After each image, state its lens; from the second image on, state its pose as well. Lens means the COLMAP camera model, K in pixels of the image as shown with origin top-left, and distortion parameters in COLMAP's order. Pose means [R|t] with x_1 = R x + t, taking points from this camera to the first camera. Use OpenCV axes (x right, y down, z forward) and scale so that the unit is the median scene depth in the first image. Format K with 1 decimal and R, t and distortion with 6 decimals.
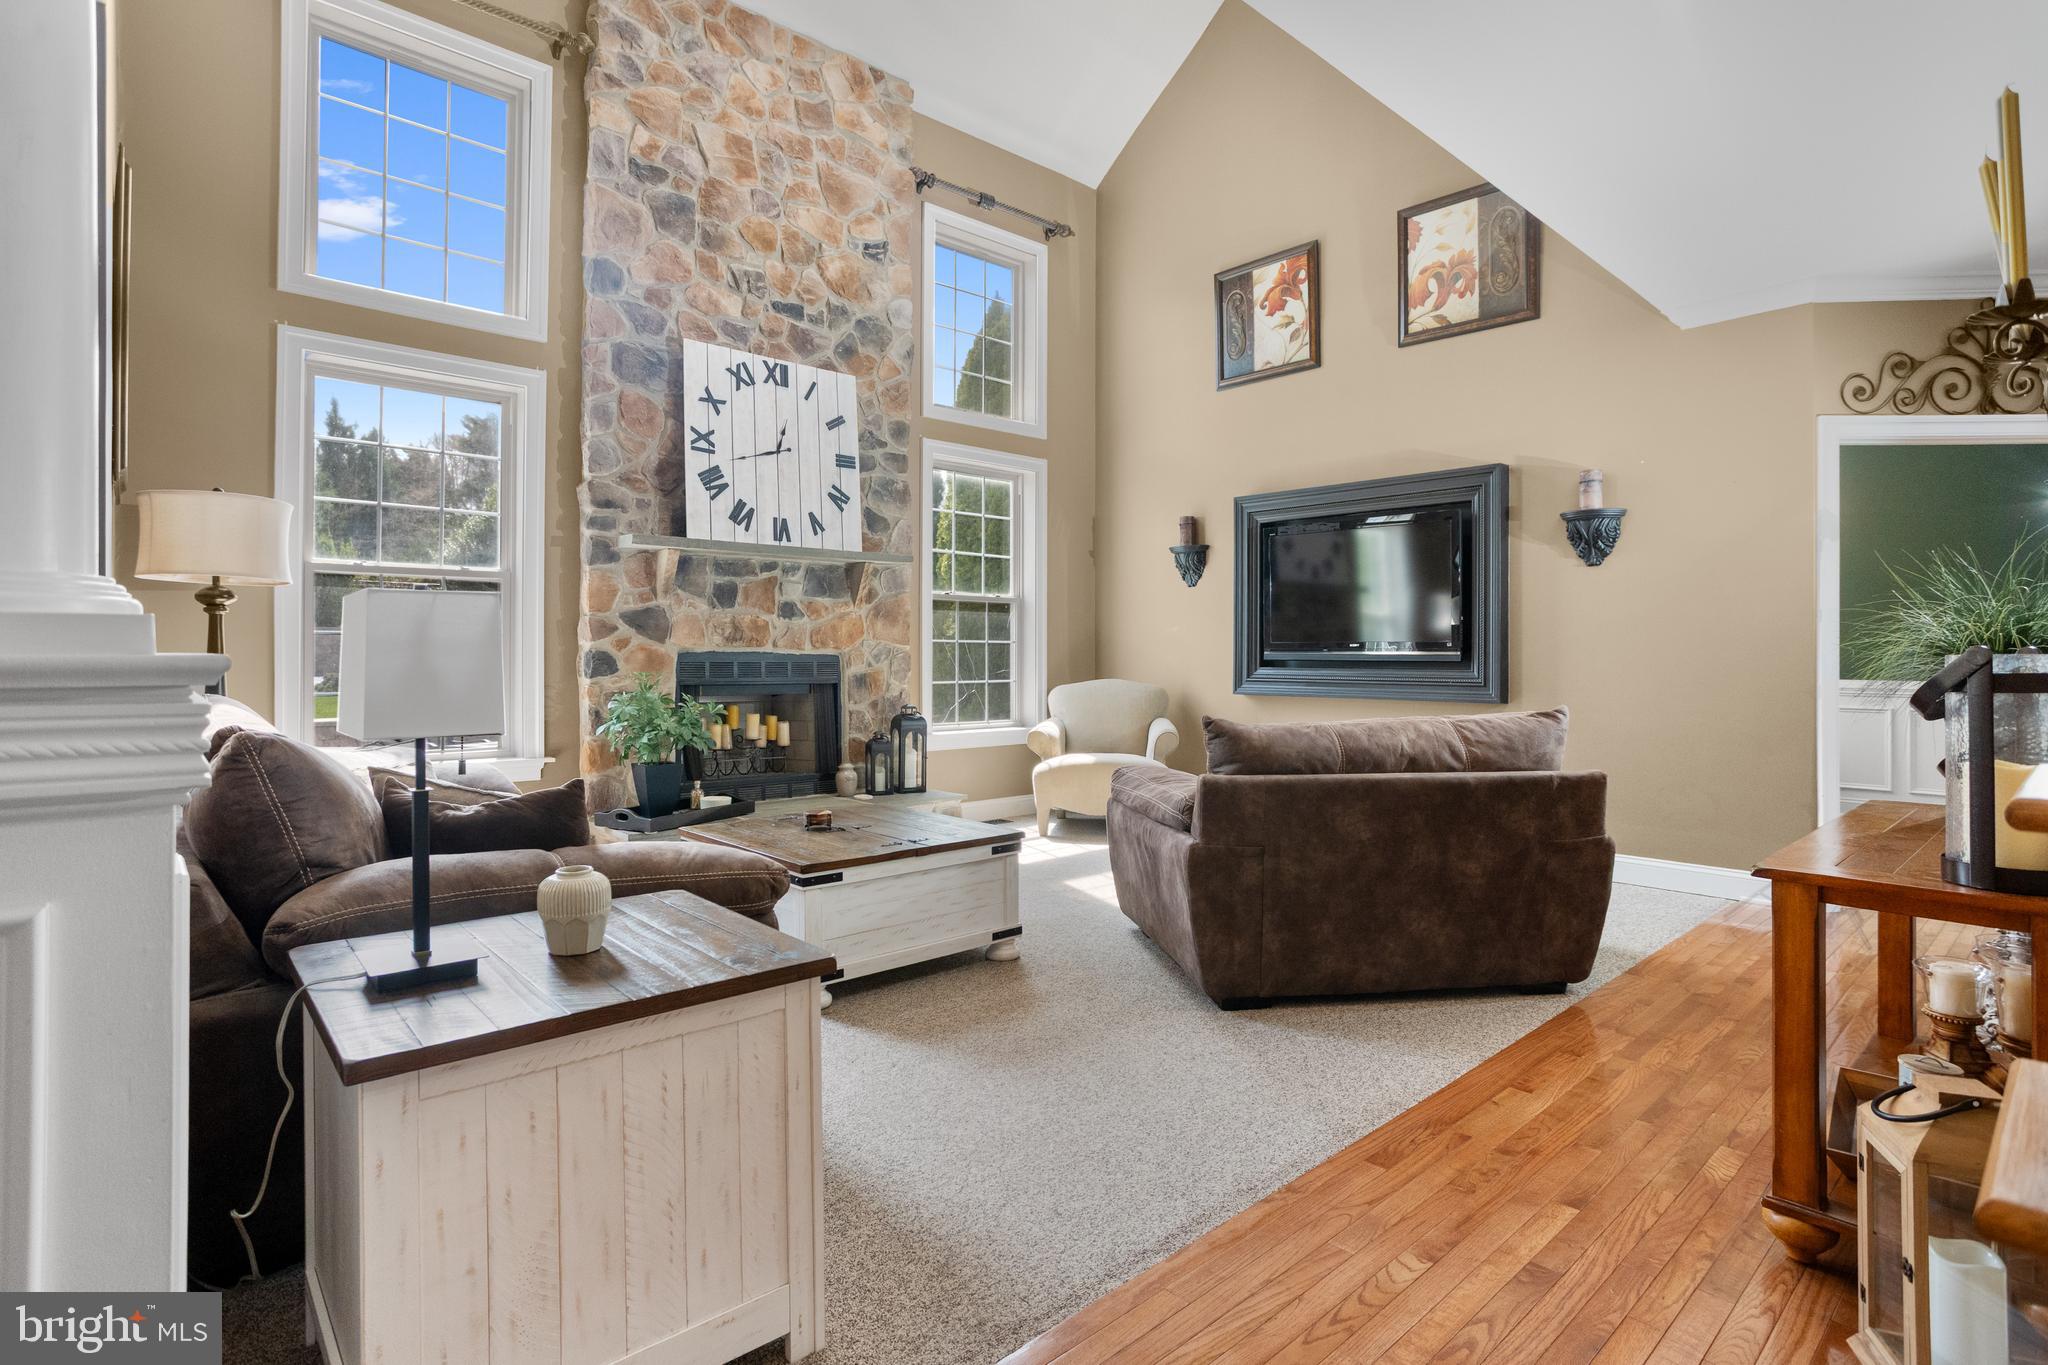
lens RADIAL K [[1030.5, 0, 992.7], [0, 1030.5, 619.8], [0, 0, 1]] dist [0.002025, 0.002021]
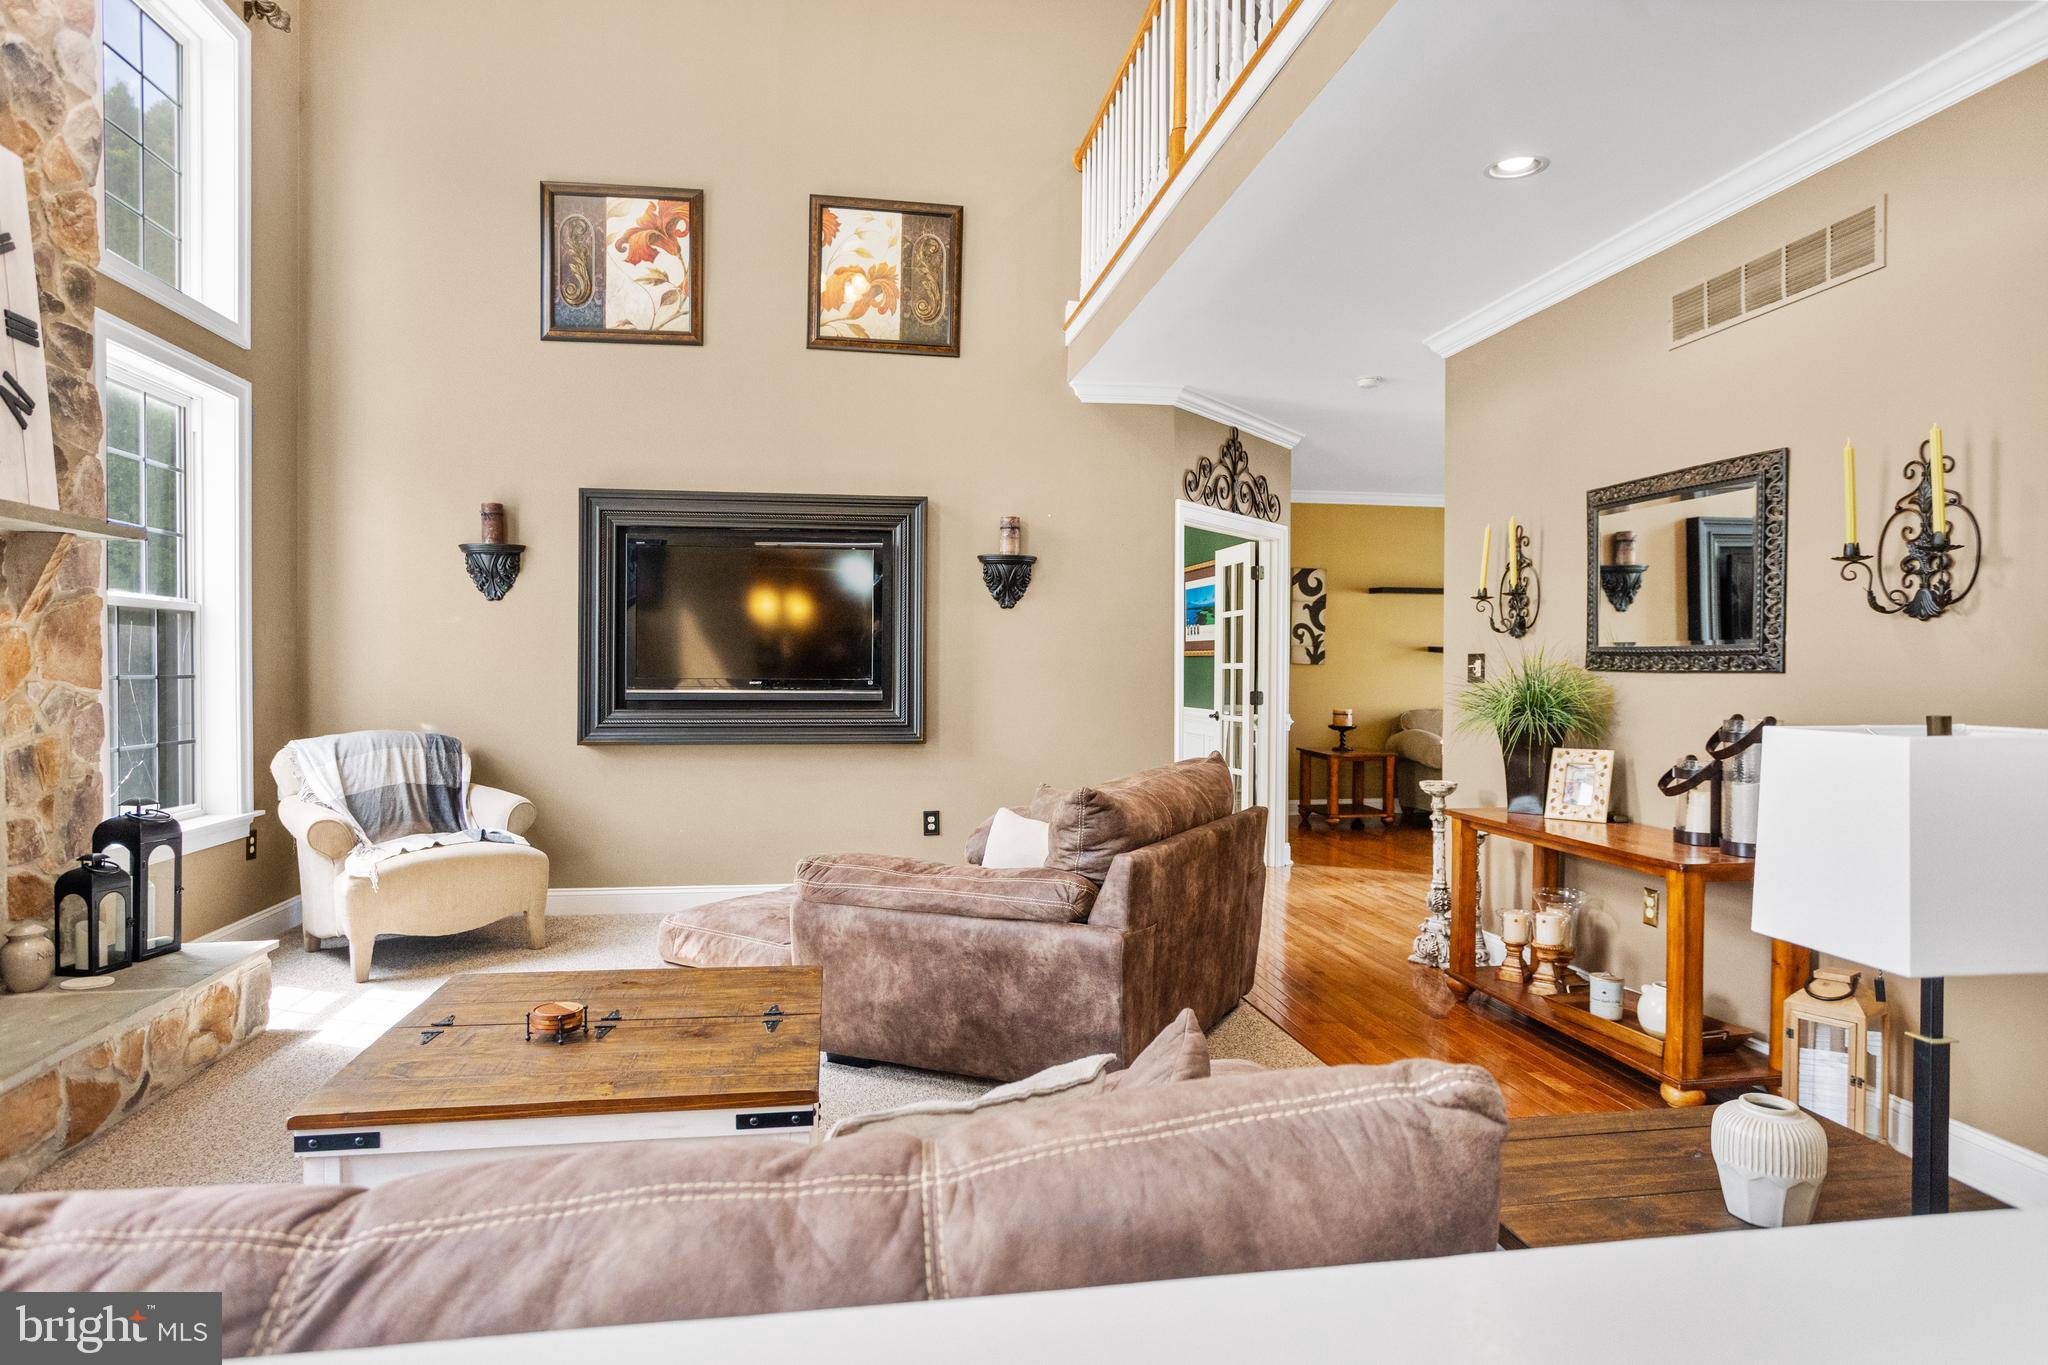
lens RADIAL K [[1169.8, 0, 1017.7], [0, 1169.8, 672.3], [0, 0, 1]] dist [-0.027380, 0.005558]
pose [[0.550878, -0.002546, 0.834582, -0.329352], [-0.026975, 0.999419, 0.020854, -0.010117], [-0.834150, -0.034001, 0.550489, 0.271440]]
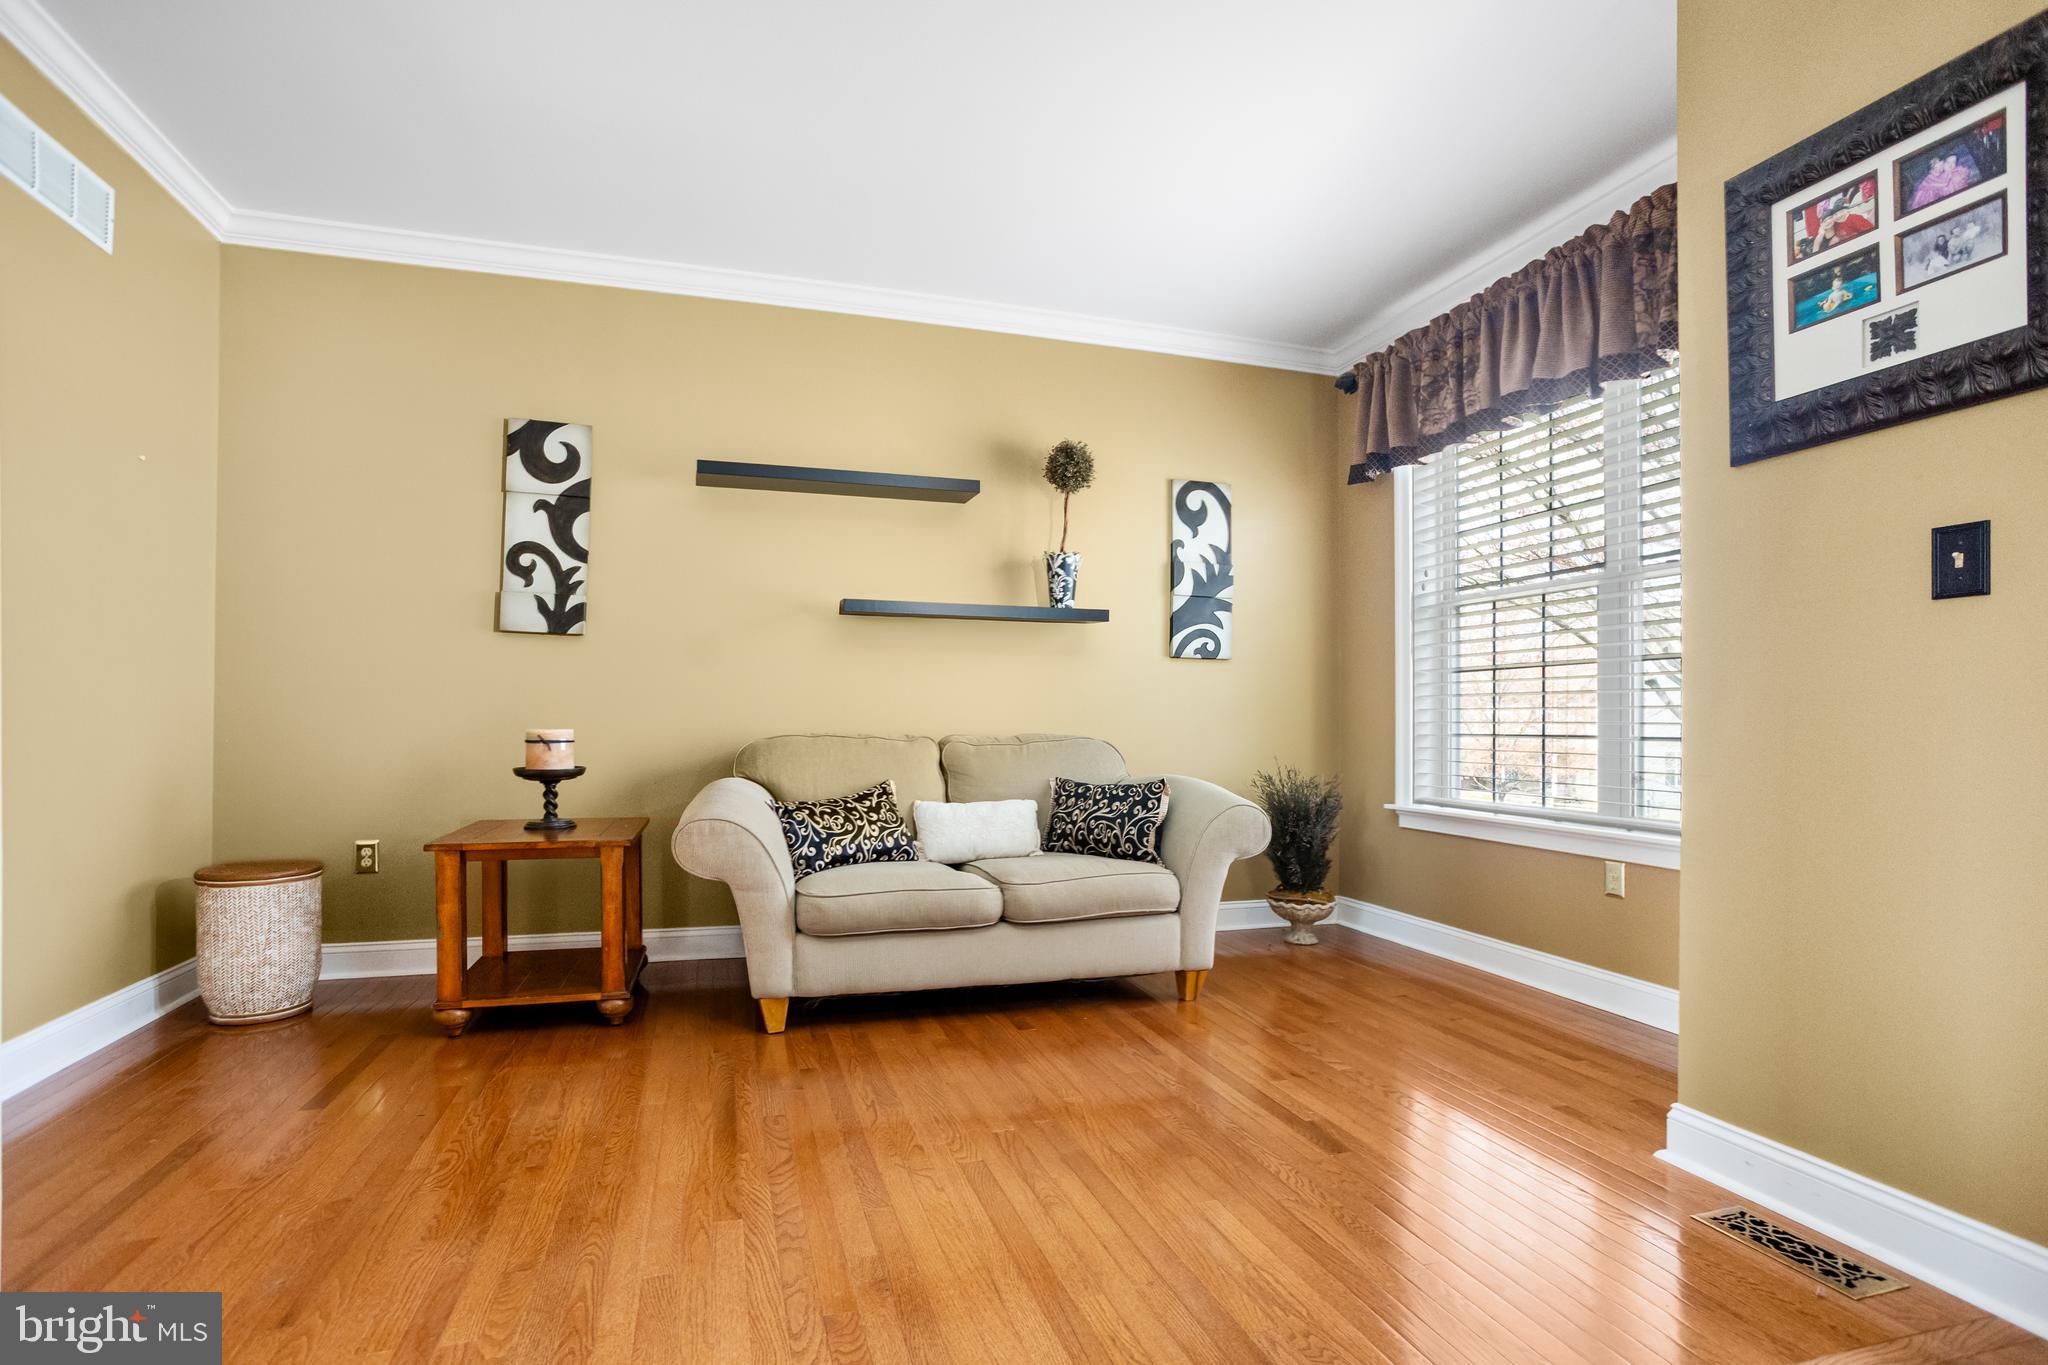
lens RADIAL K [[1030.5, 0, 1013.0], [0, 1030.5, 697.9], [0, 0, 1]] dist [0.002025, 0.002021]
pose [[0.438581, 0.015163, 0.898564, 0.742897], [-0.025303, 0.999670, -0.004519, 0.035368], [-0.898336, -0.020754, 0.438819, 0.281398]]
